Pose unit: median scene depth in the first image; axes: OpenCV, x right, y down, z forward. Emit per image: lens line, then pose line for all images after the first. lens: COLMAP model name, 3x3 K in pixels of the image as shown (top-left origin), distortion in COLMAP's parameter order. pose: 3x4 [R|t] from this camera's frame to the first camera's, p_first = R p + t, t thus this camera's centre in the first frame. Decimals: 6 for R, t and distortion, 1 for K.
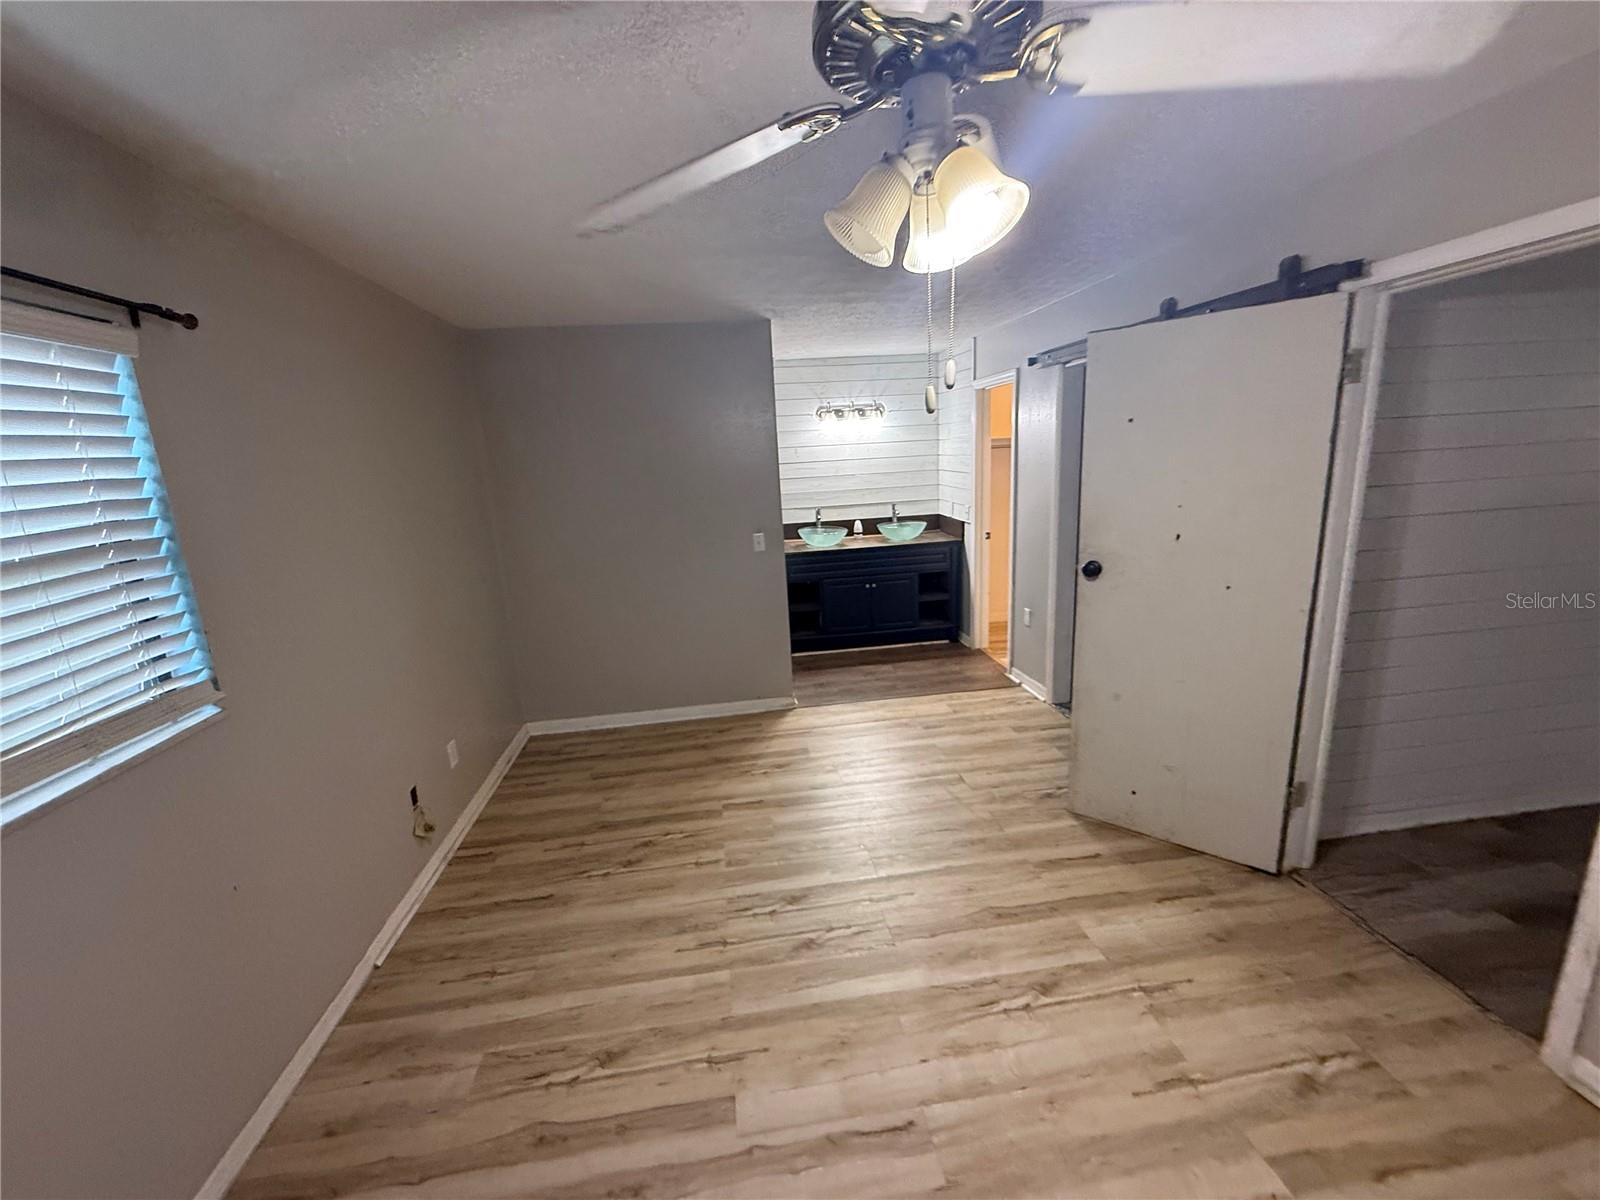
lens RADIAL K [[642.3, 0, 796.3], [0, 642.3, 597.4], [0, 0, 1]] dist [0.000529, -0.000335]
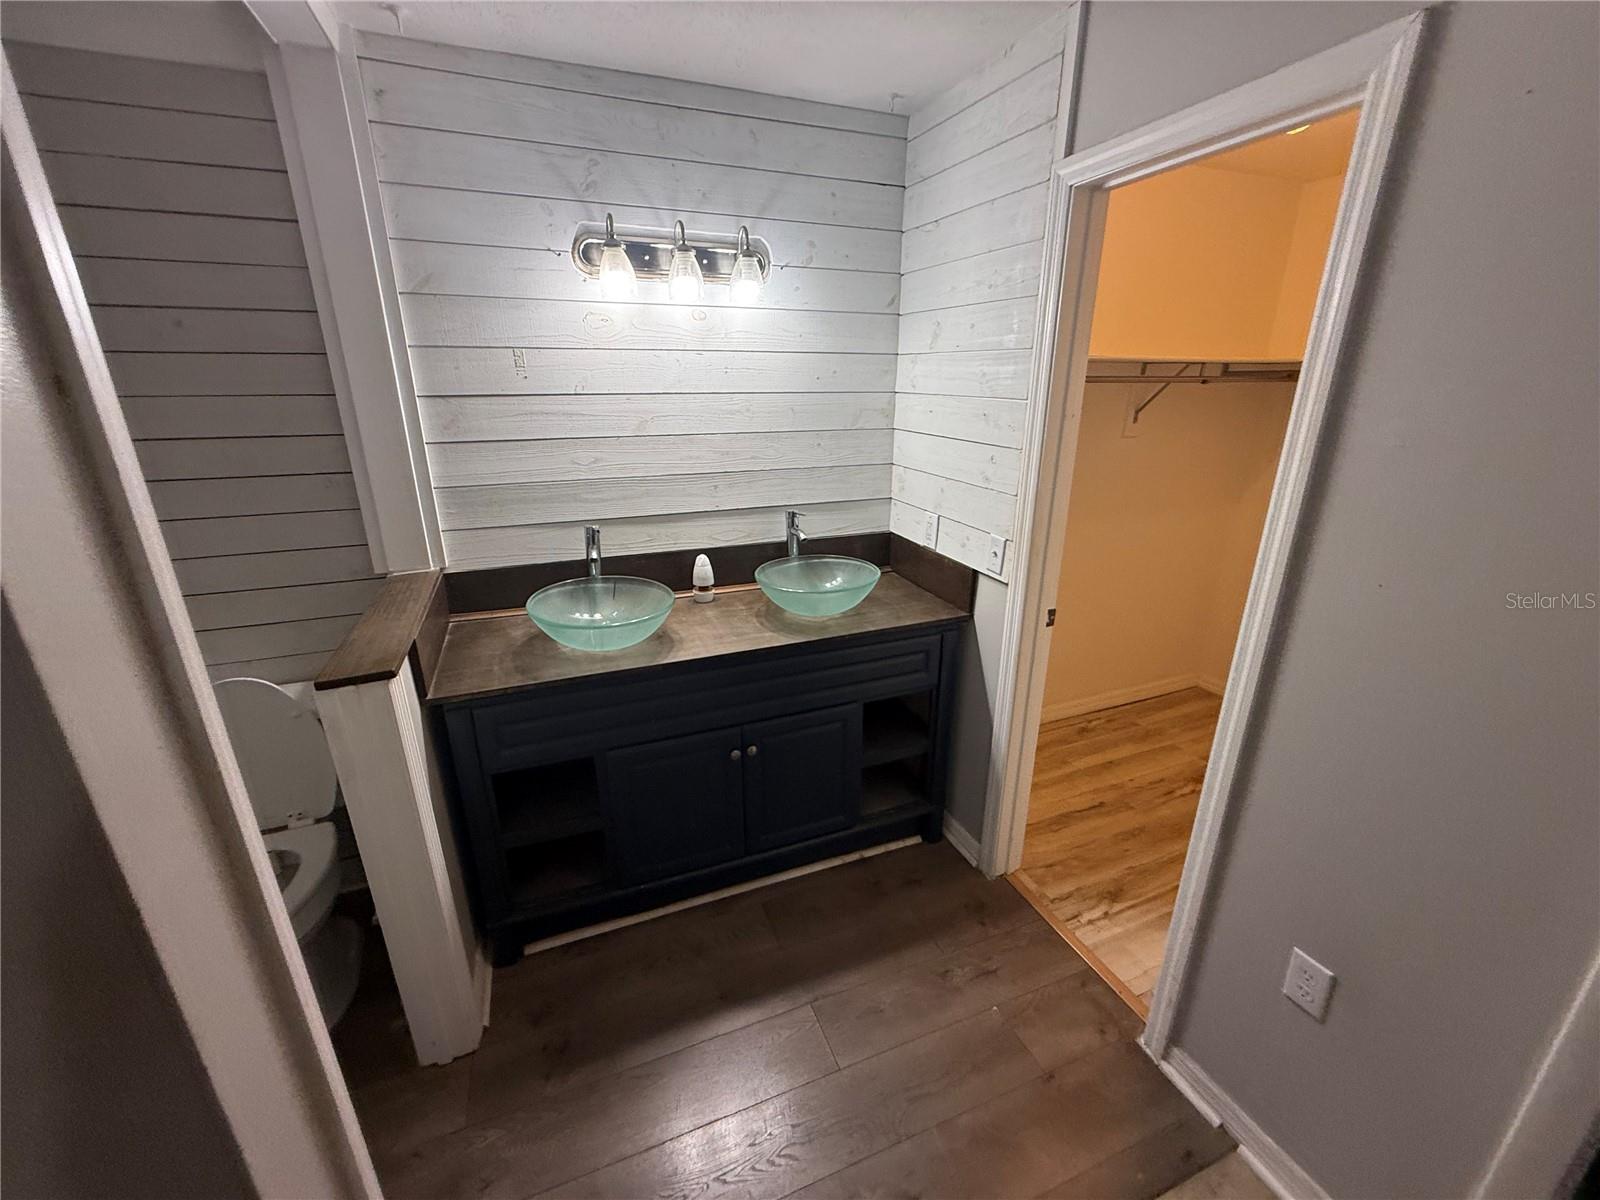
lens RADIAL K [[642.3, 0, 799.6], [0, 642.3, 597.0], [0, 0, 1]] dist [0.000529, -0.000335]
pose [[0.968777, -0.029033, 0.246228, 0.057403], [0.005013, 0.995211, 0.097624, -0.134970], [-0.247883, -0.093341, 0.964283, 0.622245]]
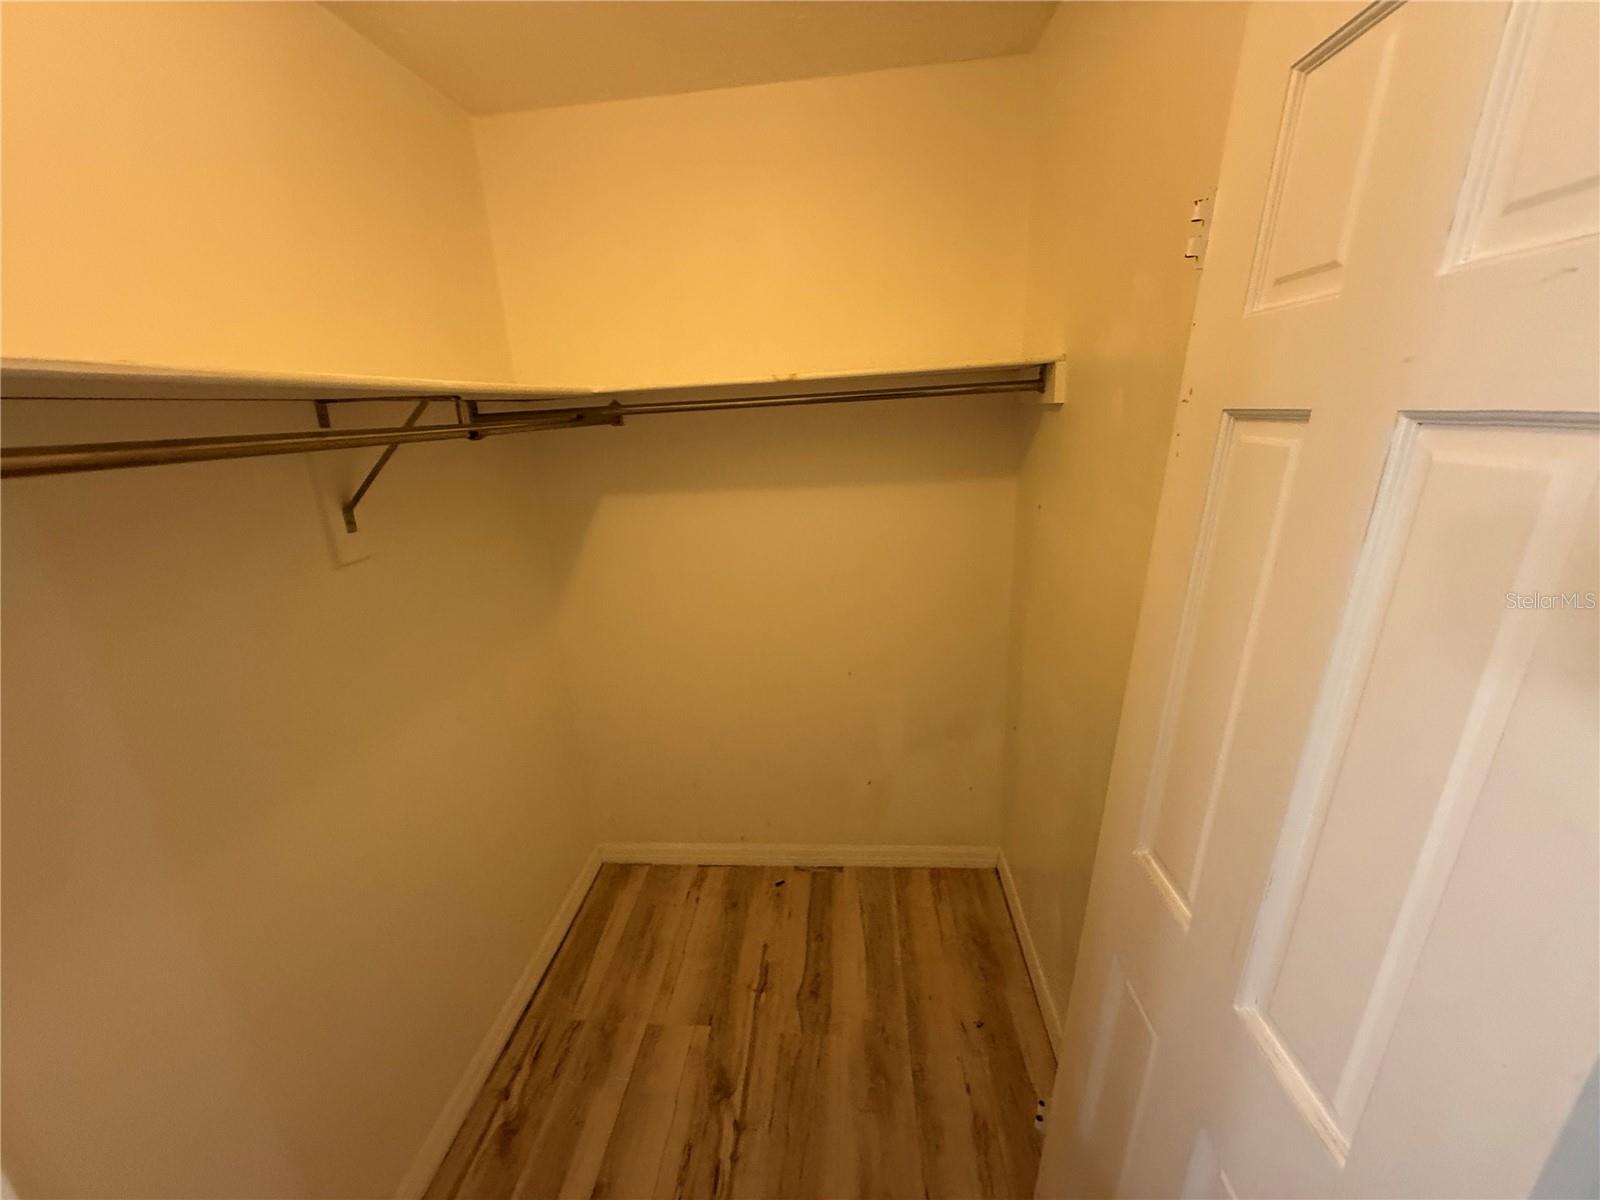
lens RADIAL K [[642.3, 0, 798.1], [0, 642.3, 601.2], [0, 0, 1]] dist [0.000529, -0.000335]
pose [[0.223917, -0.250045, 0.941986, 0.163171], [0.254002, 0.948099, 0.191290, -0.170179], [-0.940927, 0.196434, 0.275807, 0.743789]]
